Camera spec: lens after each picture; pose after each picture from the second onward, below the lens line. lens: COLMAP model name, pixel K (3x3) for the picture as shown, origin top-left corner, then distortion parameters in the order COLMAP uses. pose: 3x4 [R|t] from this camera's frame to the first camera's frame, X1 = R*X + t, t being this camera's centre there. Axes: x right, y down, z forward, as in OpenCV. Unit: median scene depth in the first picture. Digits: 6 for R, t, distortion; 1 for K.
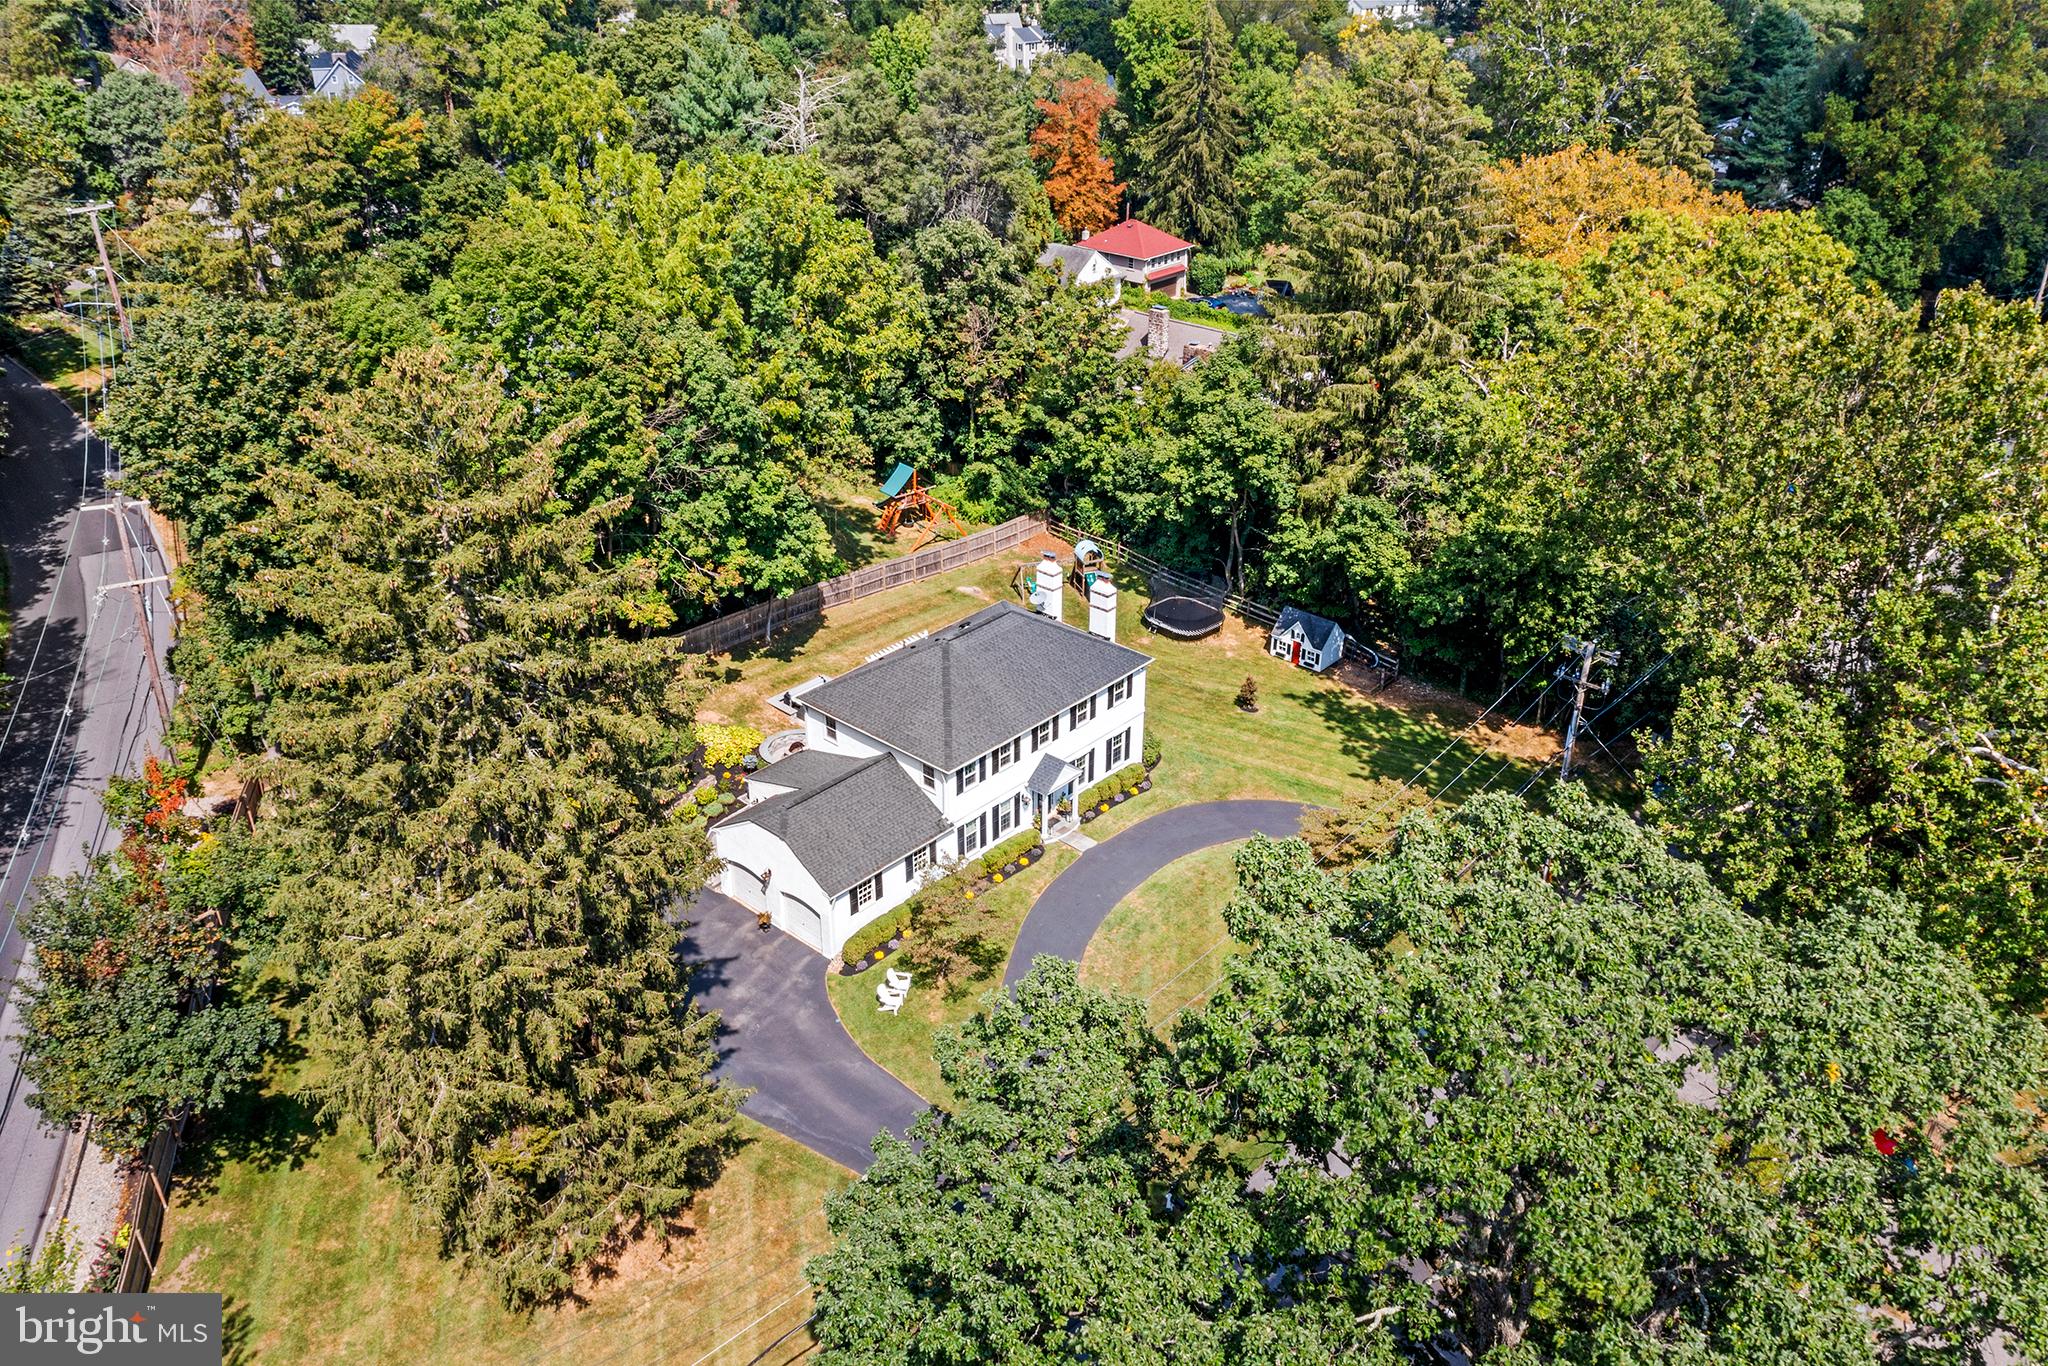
lens RADIAL K [[1607.6, 0, 1024.0], [0, 1607.6, 683.0], [0, 0, 1]] dist [0.001711, 0.002606]
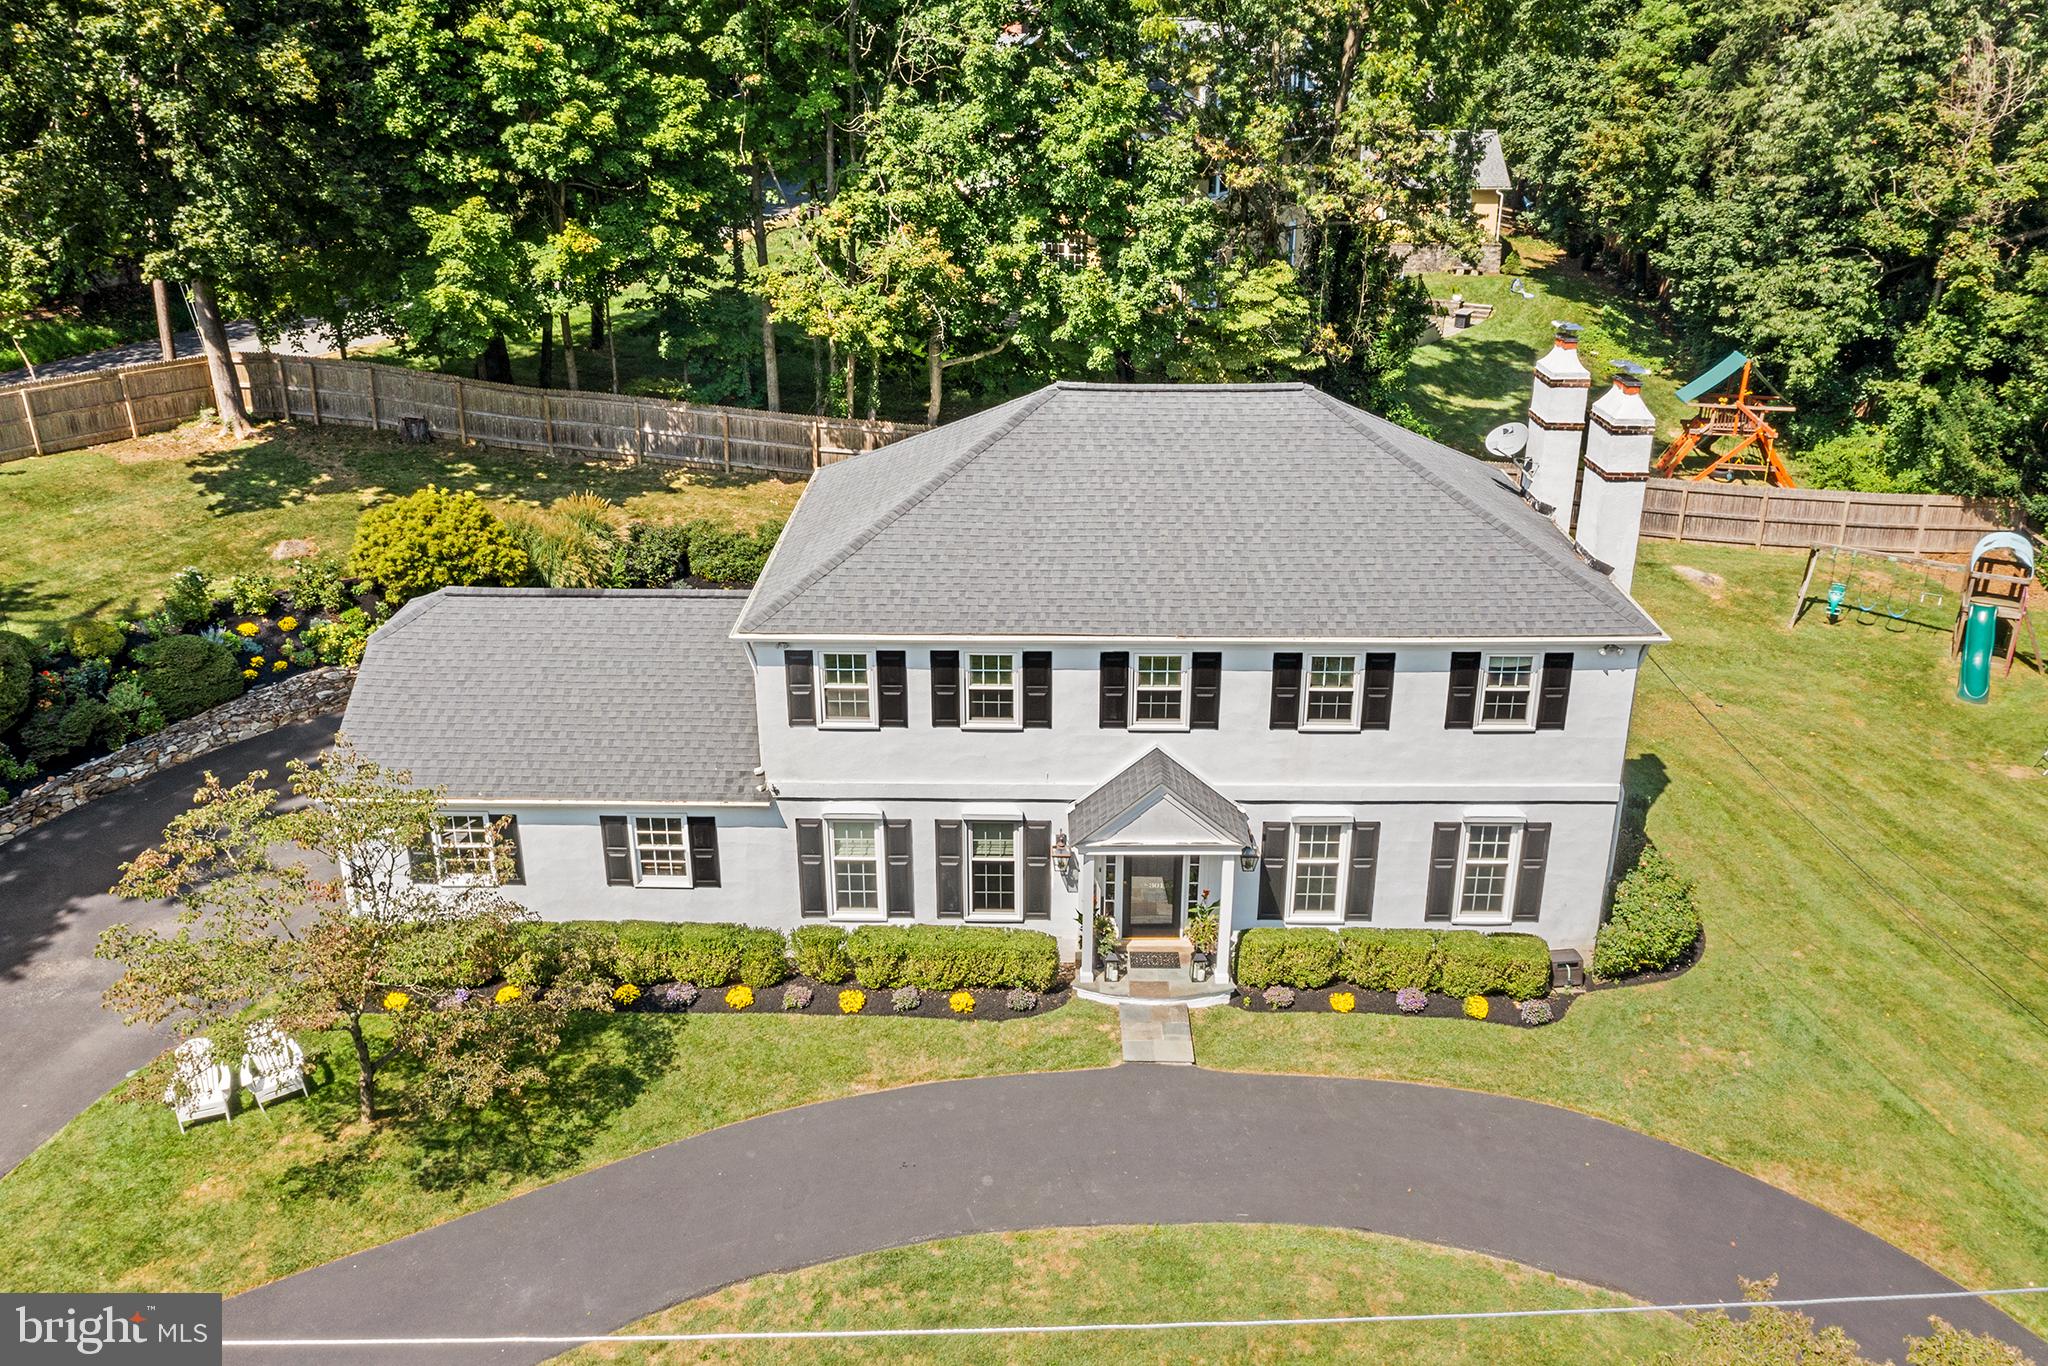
lens RADIAL K [[1622.4, 0, 1045.8], [0, 1622.4, 685.3], [0, 0, 1]] dist [-0.009117, -0.002160]
pose [[0.663239, 0.284164, -0.692362, 0.231008], [-0.353568, 0.934336, 0.044781, 0.023513], [0.659624, 0.215097, 0.720160, 0.725416]]
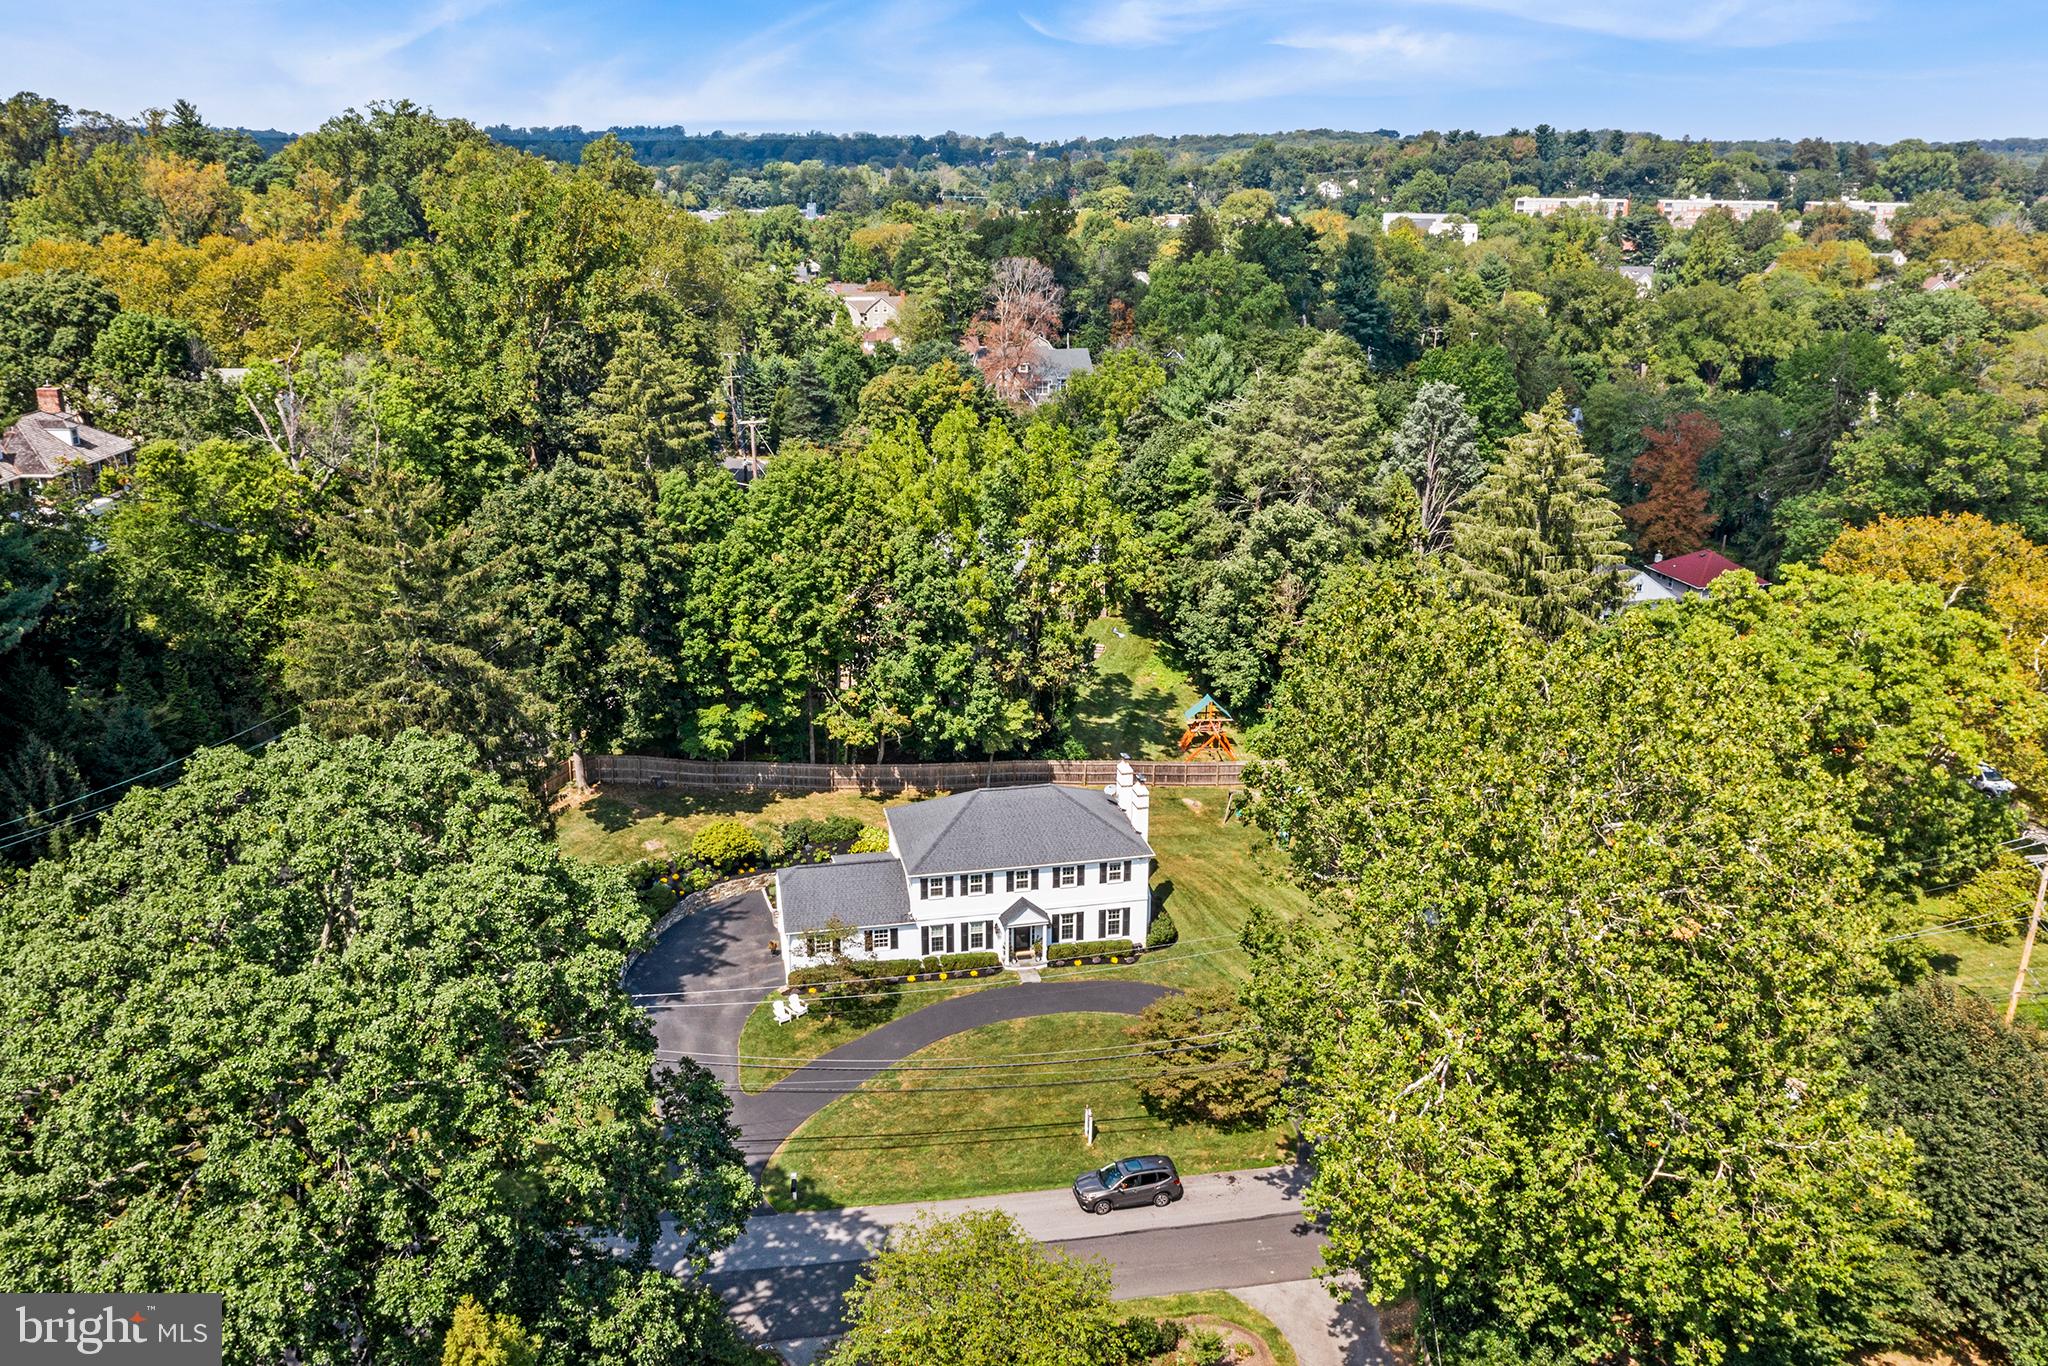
lens RADIAL K [[1607.6, 0, 1024.0], [0, 1607.6, 683.0], [0, 0, 1]] dist [0.001711, 0.002606]
pose [[0.807177, 0.183478, -0.561071, 0.668926], [-0.280020, 0.955737, -0.090307, -0.002072], [0.519667, 0.230005, 0.822827, -0.049794]]
